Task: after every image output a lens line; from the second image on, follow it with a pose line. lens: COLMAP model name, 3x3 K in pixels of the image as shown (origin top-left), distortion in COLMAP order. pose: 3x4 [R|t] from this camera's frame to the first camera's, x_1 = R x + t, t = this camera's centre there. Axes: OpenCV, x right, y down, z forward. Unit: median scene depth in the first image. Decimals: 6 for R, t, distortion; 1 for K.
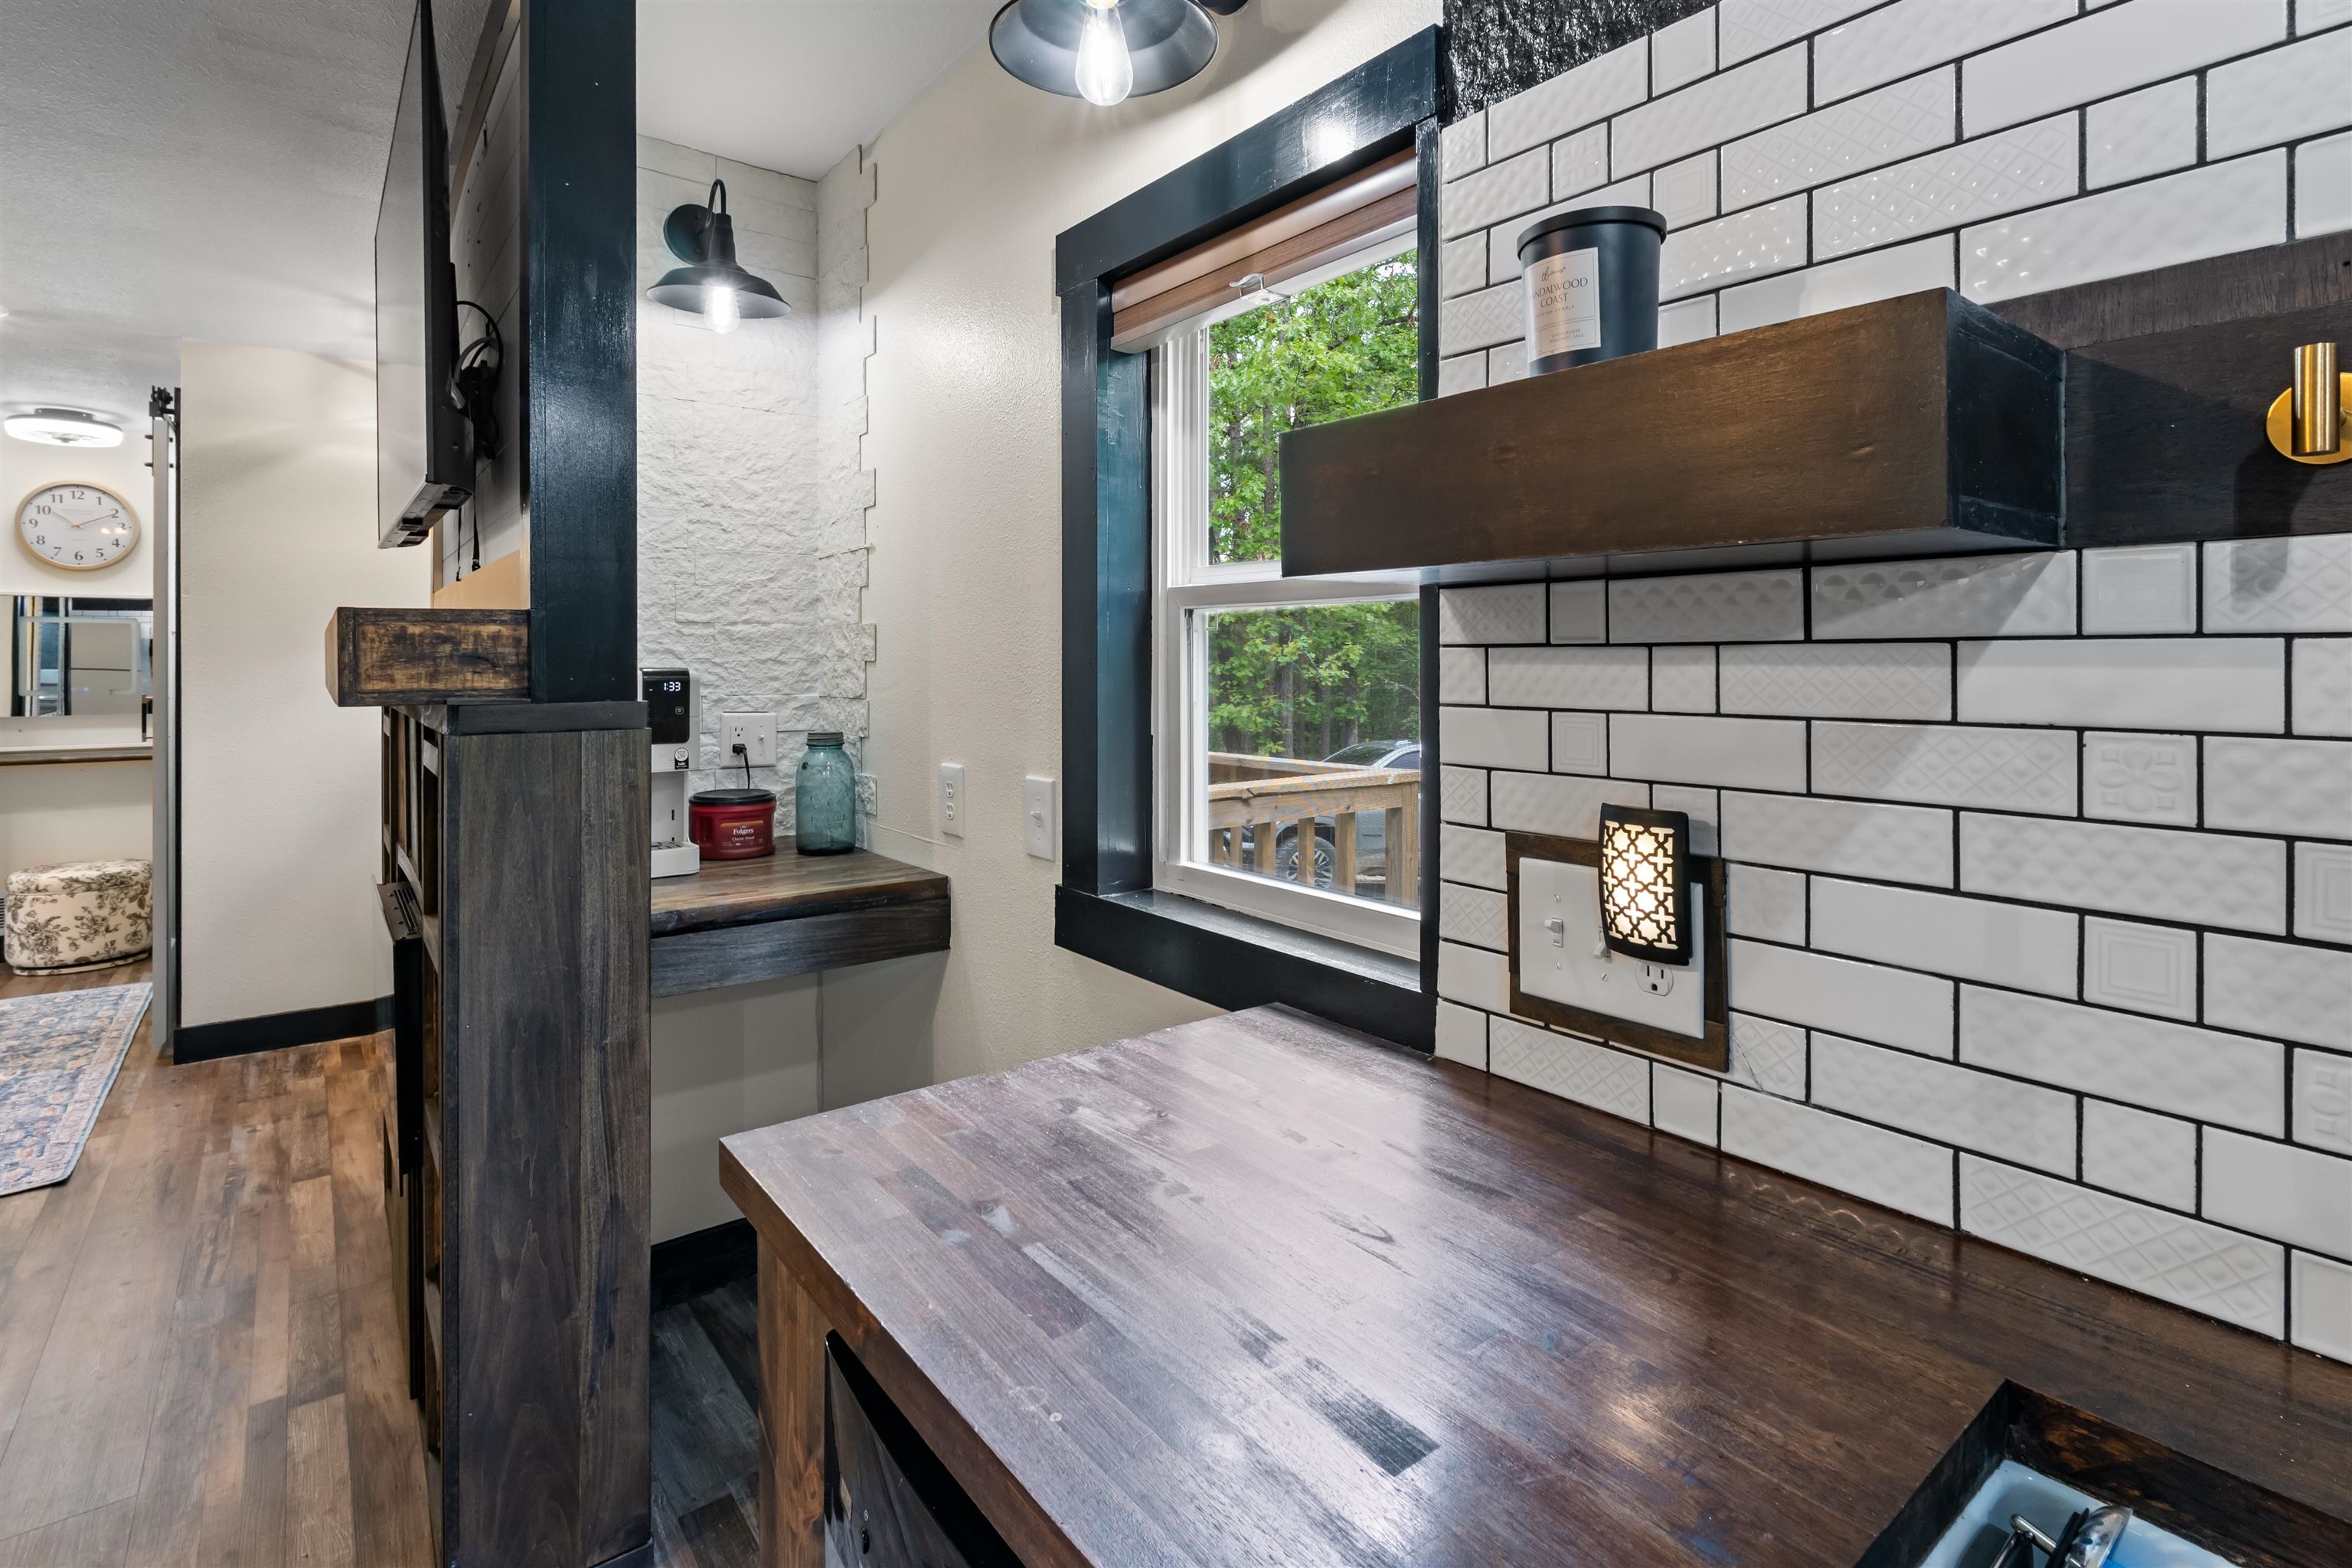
lens RADIAL K [[1126.6, 0, 1184.7], [0, 1126.6, 661.8], [0, 0, 1]] dist [-0.002950, 0.000061]
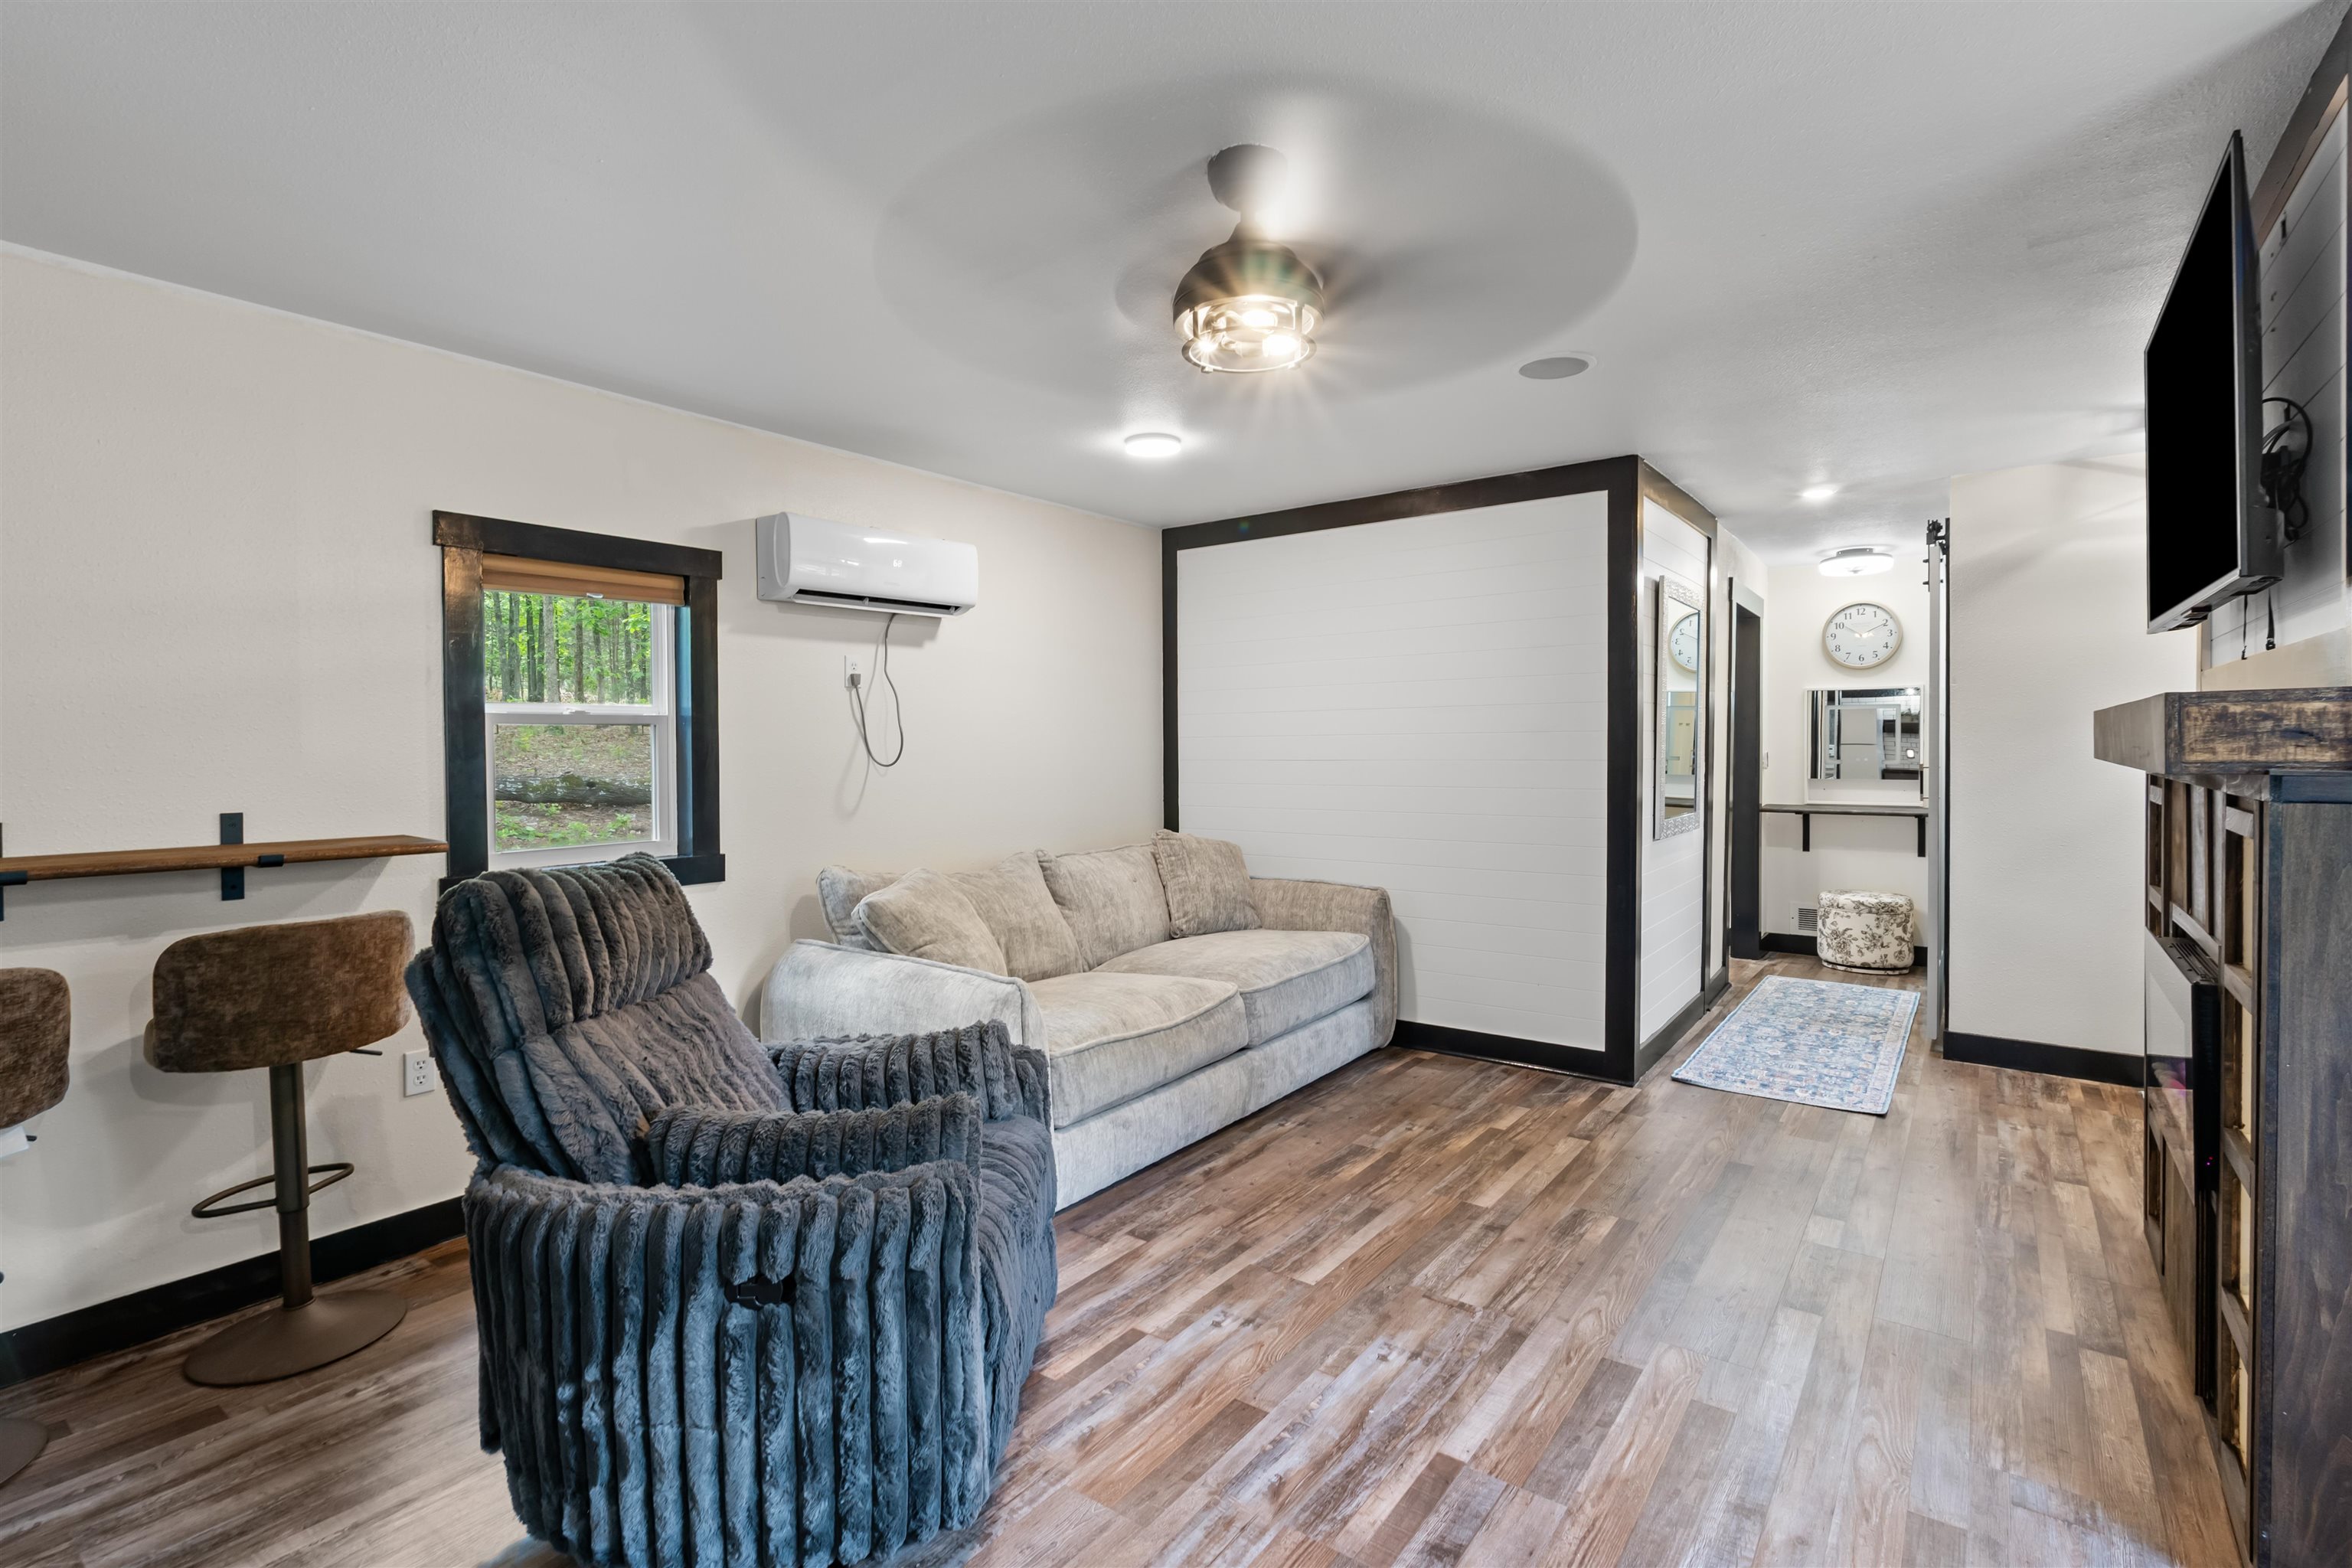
lens RADIAL K [[1084.0, 0, 1189.1], [0, 1084.0, 757.6], [0, 0, 1]] dist [-0.005204, -0.000170]
pose [[0.264938, 0.012459, -0.964185, 0.052453], [0.005143, 0.999884, 0.014333, 0.000017], [0.964252, -0.008756, 0.264843, -0.177097]]
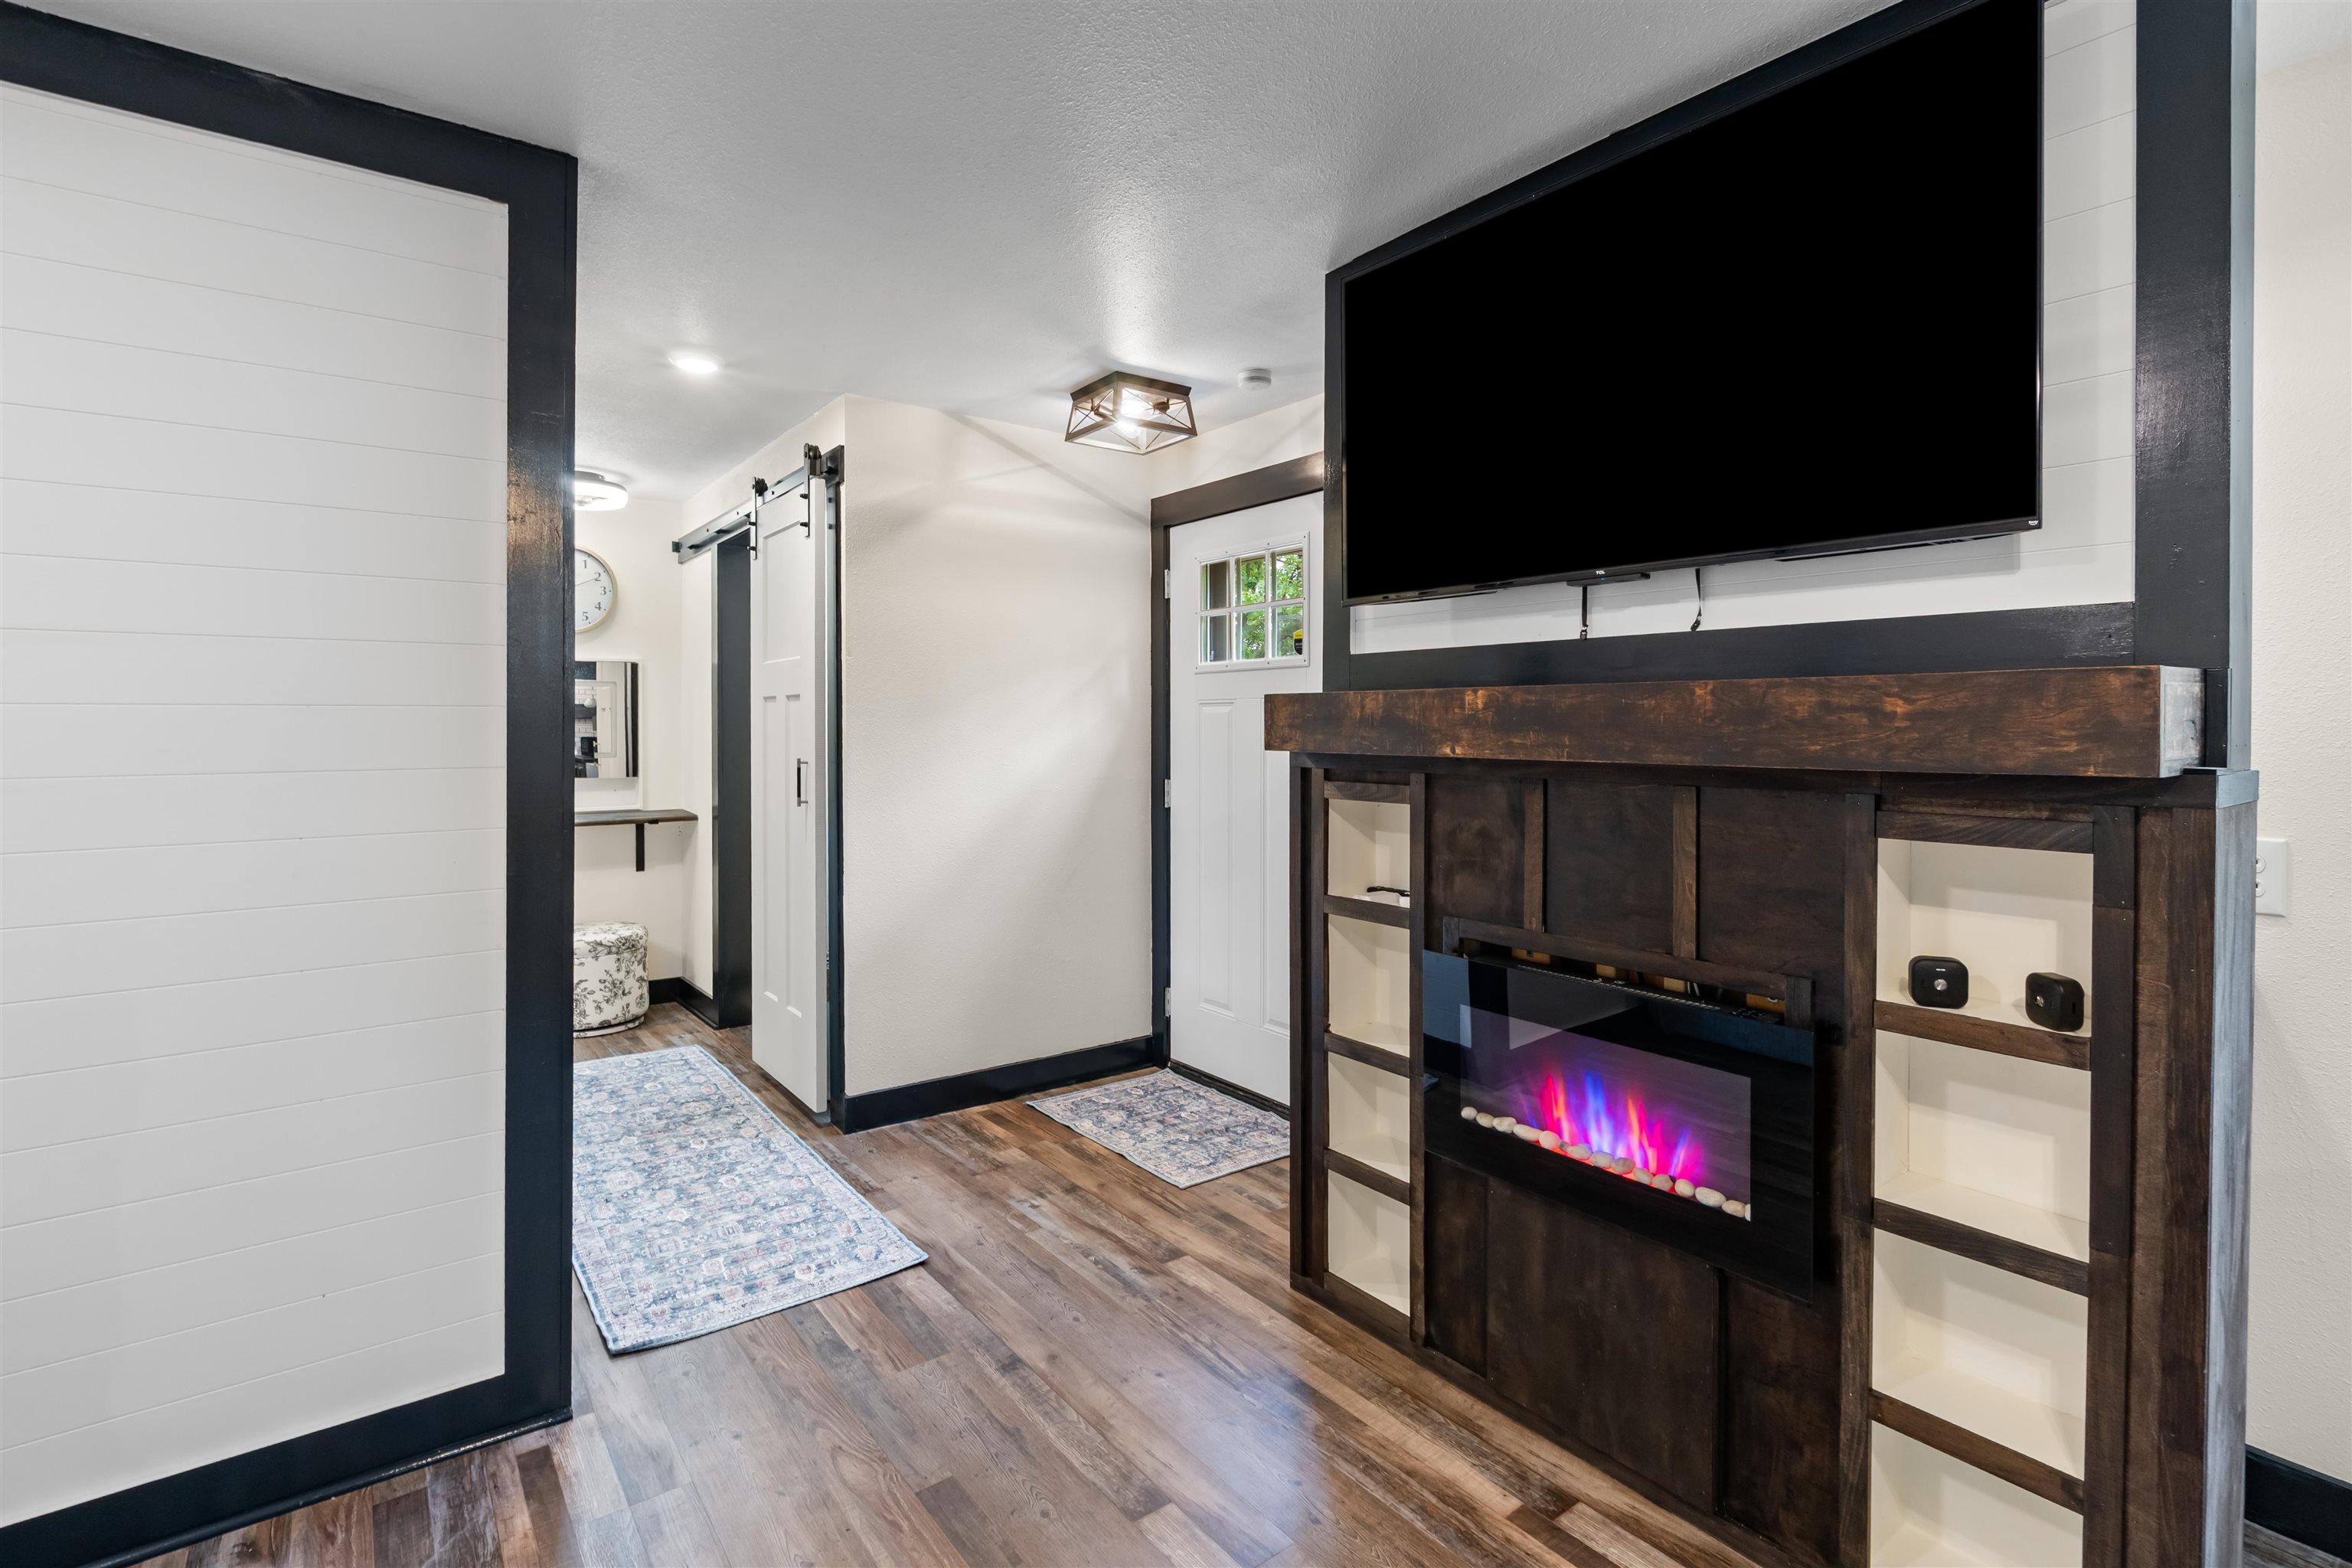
lens RADIAL K [[1104.4, 0, 1183.4], [0, 1104.4, 726.9], [0, 0, 1]] dist [-0.004664, -0.000122]
pose [[0.999817, 0.001716, -0.019035, -0.789016], [-0.001708, 0.999998, 0.000425, 0.002167], [0.019036, -0.000393, 0.999819, 0.055143]]
